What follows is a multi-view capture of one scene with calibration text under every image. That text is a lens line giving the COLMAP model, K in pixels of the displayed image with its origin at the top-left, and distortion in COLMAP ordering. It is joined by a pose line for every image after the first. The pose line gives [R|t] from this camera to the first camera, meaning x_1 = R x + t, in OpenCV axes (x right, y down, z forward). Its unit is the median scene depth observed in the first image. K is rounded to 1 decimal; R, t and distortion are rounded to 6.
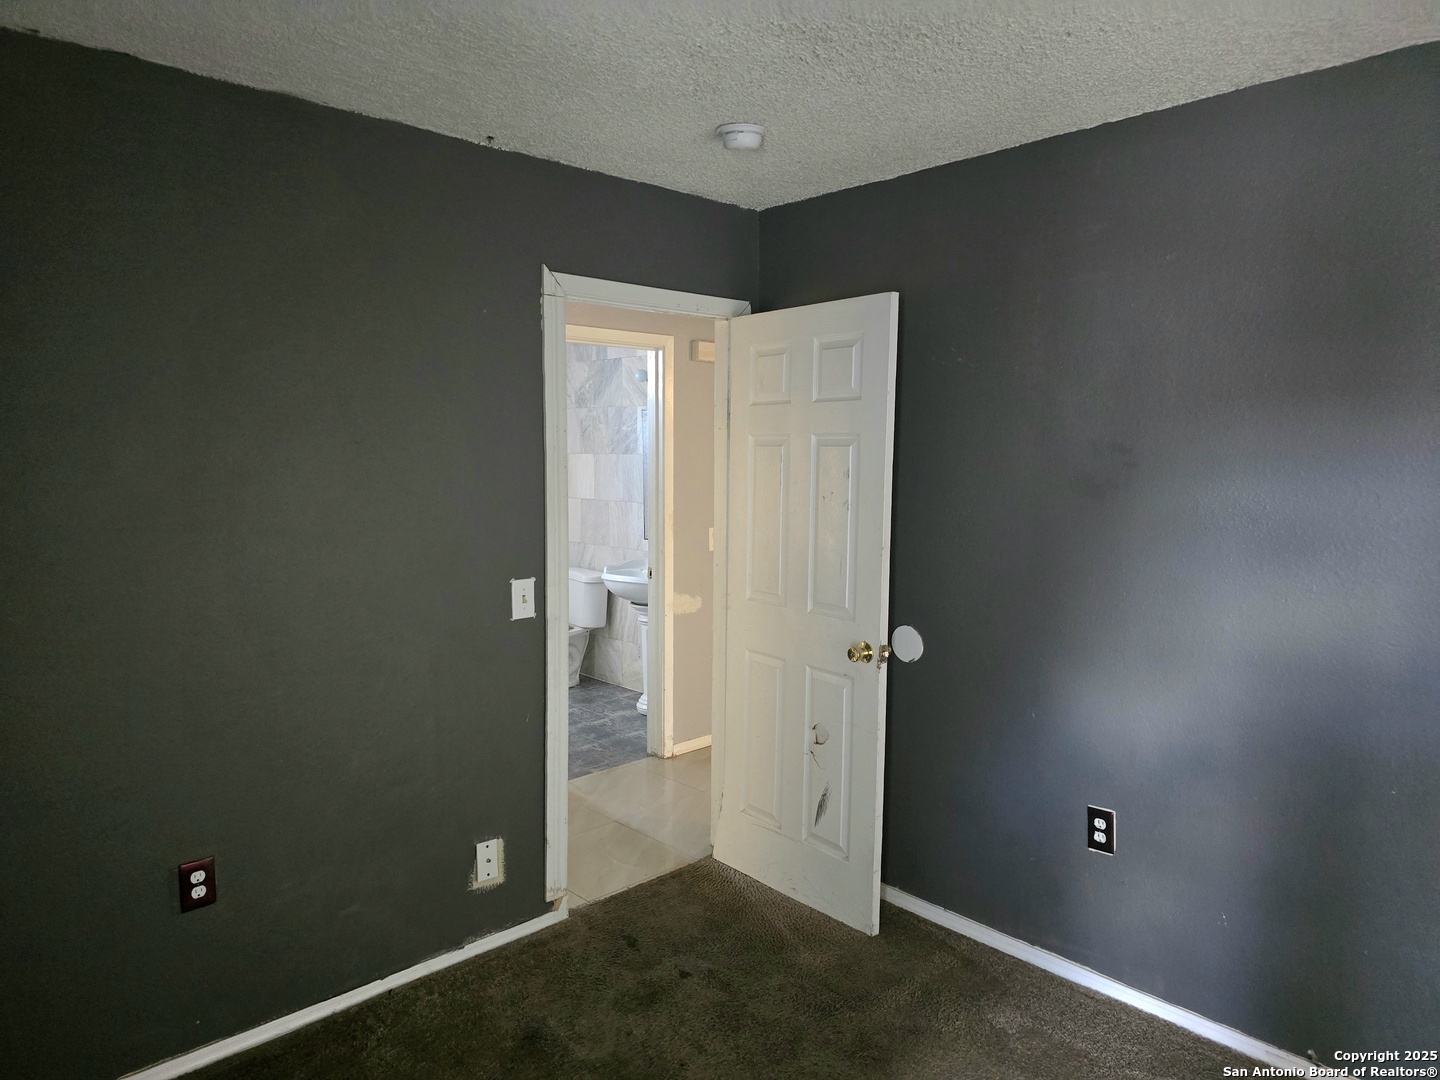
lens RADIAL K [[970.1, 0, 720.5], [0, 970.1, 534.9], [0, 0, 1]] dist [0.046605, -0.039658]
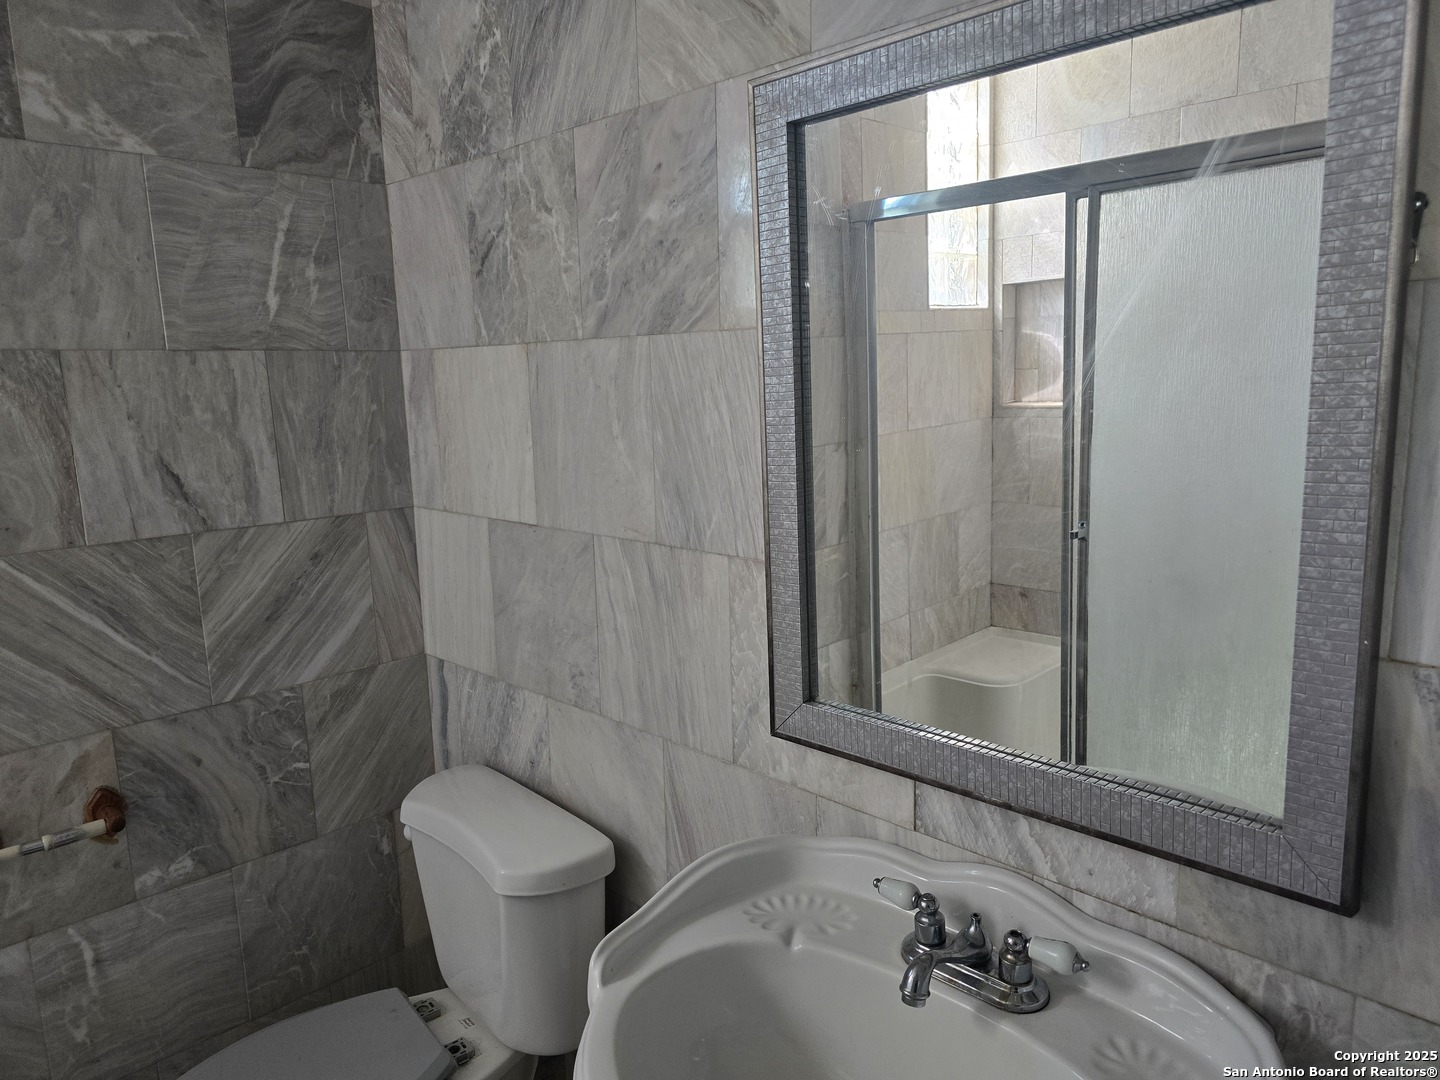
lens RADIAL K [[970.1, 0, 719.8], [0, 970.1, 536.8], [0, 0, 1]] dist [0.046605, -0.039658]
pose [[0.999224, -0.033521, 0.020688, -0.089159], [0.031853, 0.996577, 0.076284, -0.052597], [-0.023175, -0.075565, 0.996872, 0.760519]]
